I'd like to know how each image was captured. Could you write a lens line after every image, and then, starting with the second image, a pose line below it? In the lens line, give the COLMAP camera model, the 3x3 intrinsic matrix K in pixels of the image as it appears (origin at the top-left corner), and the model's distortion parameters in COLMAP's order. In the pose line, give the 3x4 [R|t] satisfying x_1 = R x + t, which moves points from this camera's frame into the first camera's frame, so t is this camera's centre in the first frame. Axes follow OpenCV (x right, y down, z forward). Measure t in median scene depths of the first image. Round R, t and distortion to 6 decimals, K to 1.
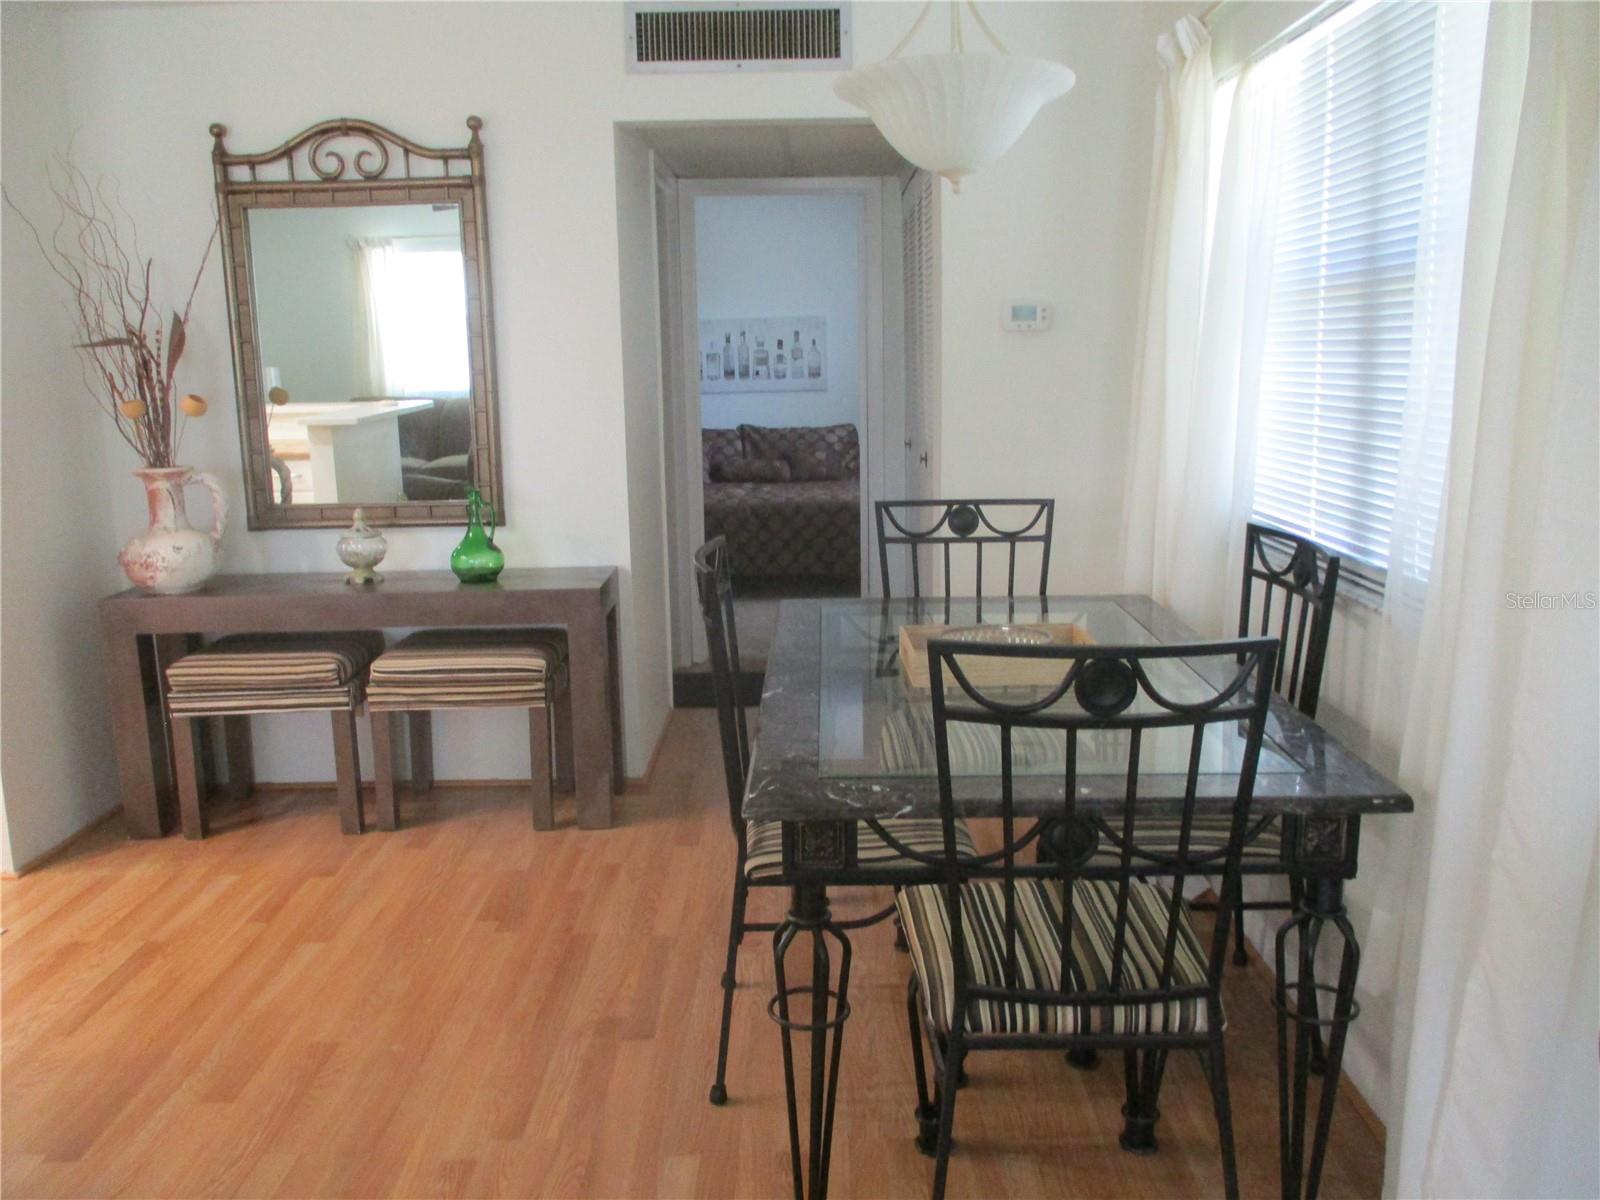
lens RADIAL K [[1328.2, 0, 799.3], [0, 1328.2, 600.4], [0, 0, 1]] dist [-0.045414, 0.004871]
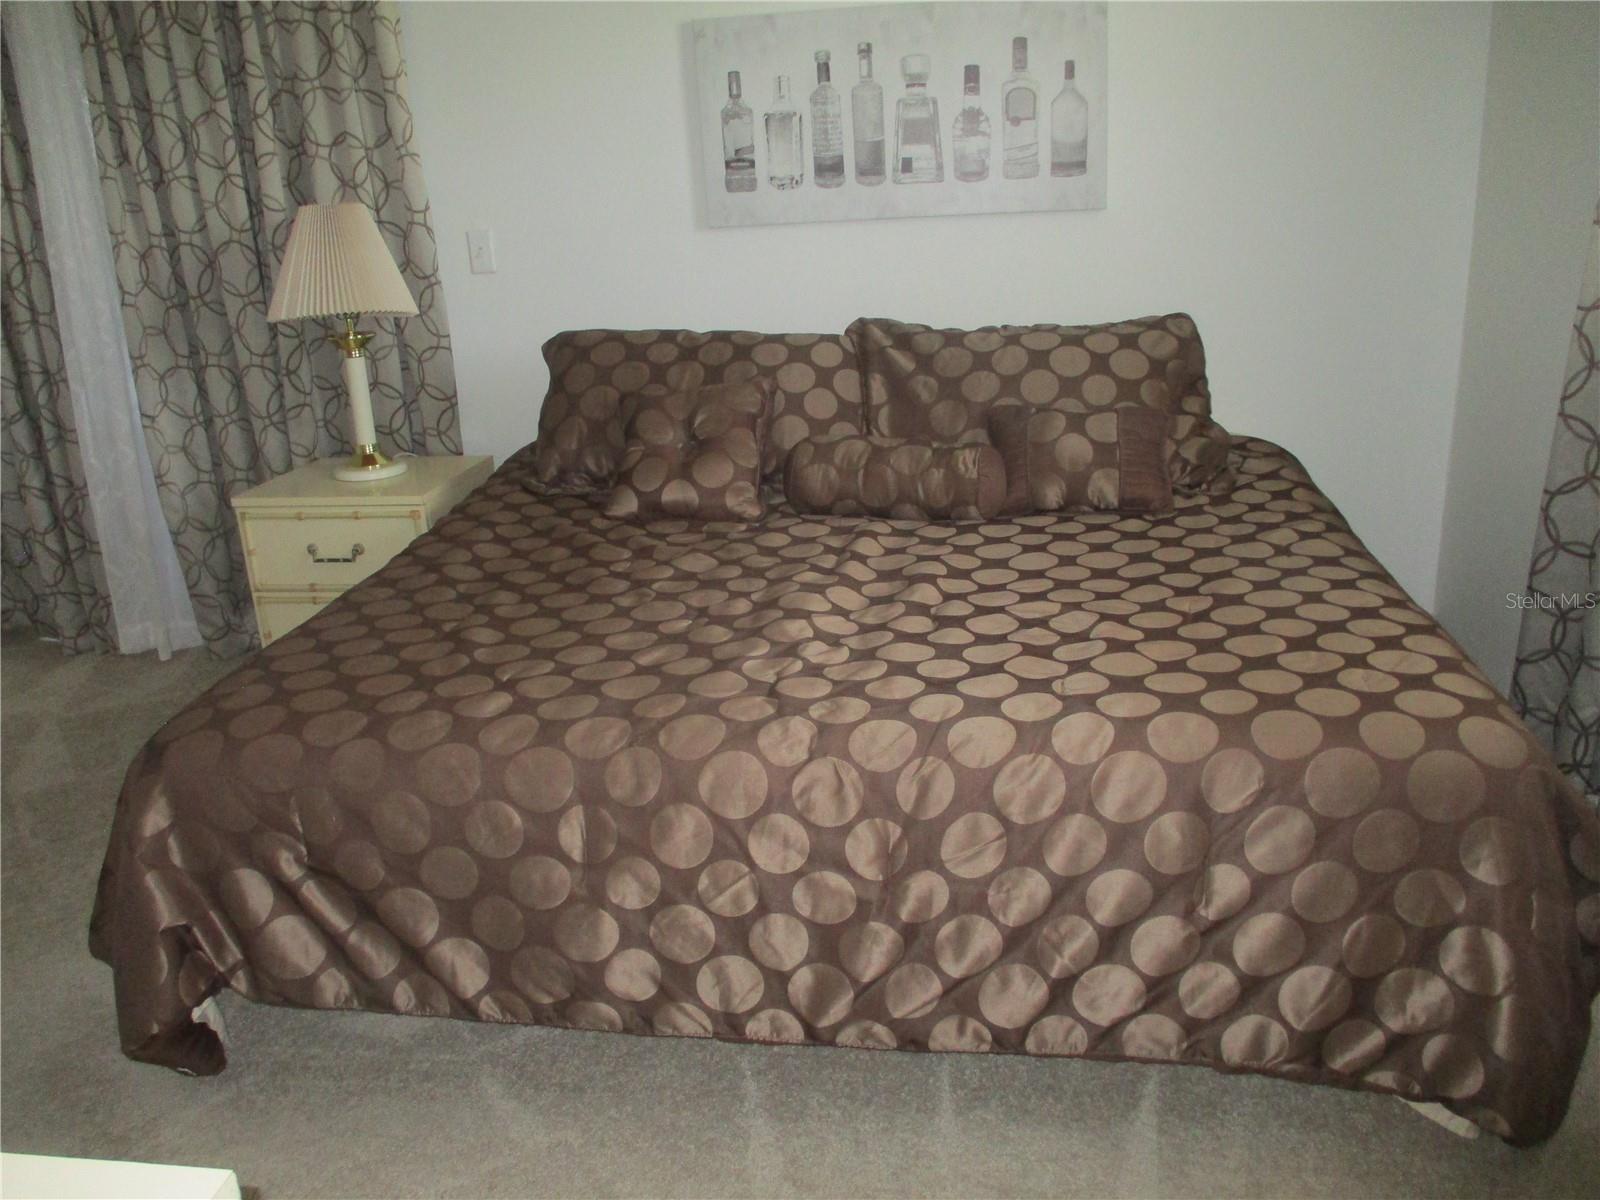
lens RADIAL K [[1328.2, 0, 804.2], [0, 1328.2, 602.8], [0, 0, 1]] dist [-0.045414, 0.004871]
pose [[0.993606, 0.010619, -0.112402, -0.018271], [0.006631, 0.988360, 0.151987, -0.112134], [0.112707, -0.151760, 0.981970, 0.646903]]
